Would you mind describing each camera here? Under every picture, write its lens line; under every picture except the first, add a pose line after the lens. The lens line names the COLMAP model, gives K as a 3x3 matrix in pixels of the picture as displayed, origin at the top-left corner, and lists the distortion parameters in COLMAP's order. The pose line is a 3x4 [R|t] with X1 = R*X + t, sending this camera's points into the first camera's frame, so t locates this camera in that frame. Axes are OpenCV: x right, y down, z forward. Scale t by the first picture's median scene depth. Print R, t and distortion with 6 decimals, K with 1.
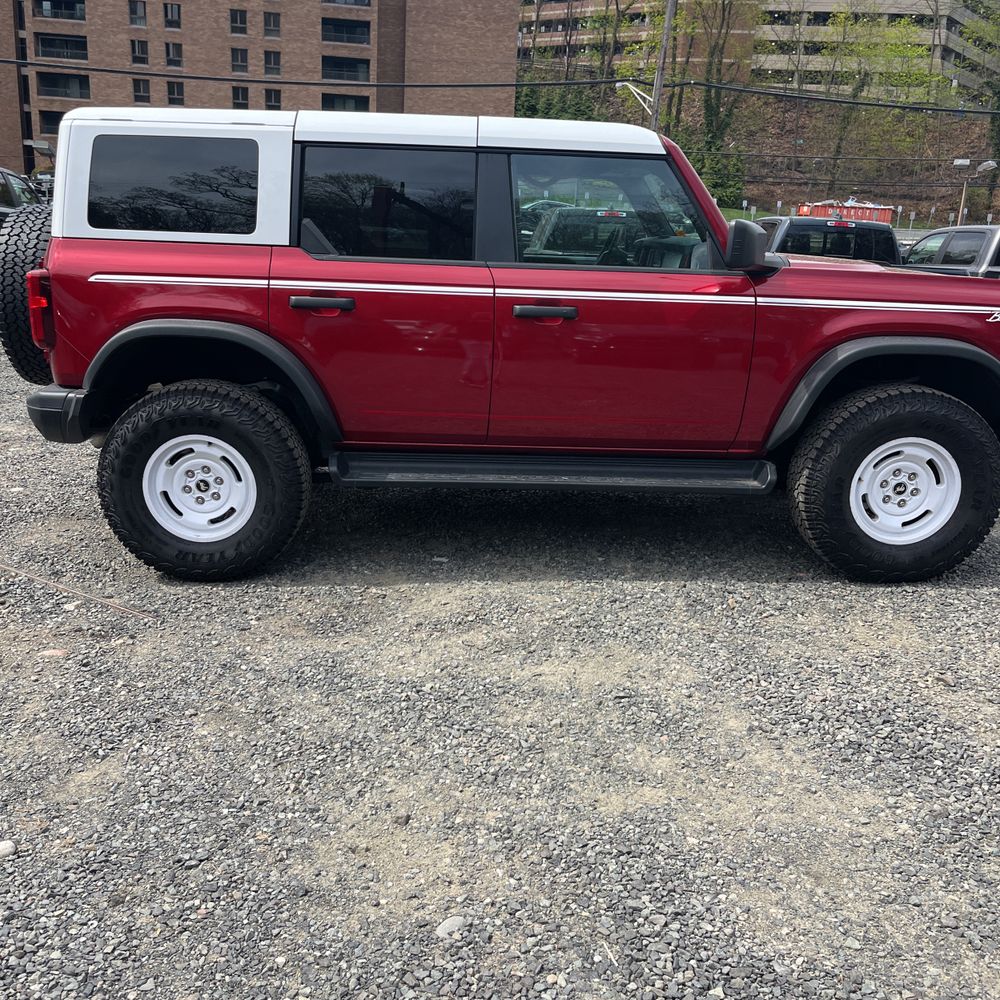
lens RADIAL K [[1041.3, 0, 497.8], [0, 1041.3, 500.4], [0, 0, 1]] dist [0.029595, 0.000000]
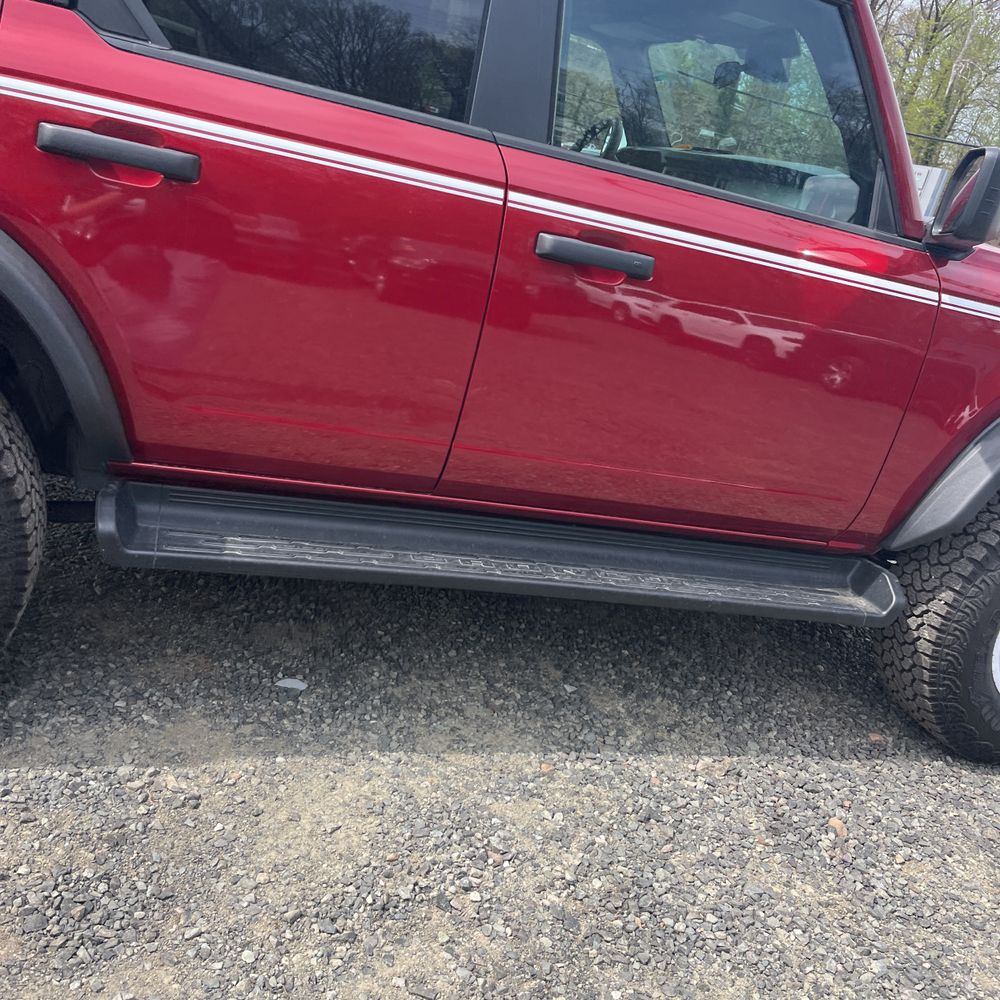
lens RADIAL K [[1041.3, 0, 516.7], [0, 1041.3, 500.4], [0, 0, 1]] dist [0.029595, 0.000000]
pose [[0.947414, 0.093491, 0.306049, -0.126899], [-0.118124, 0.991002, 0.062937, -0.089088], [-0.297412, -0.095779, 0.949933, 0.506836]]
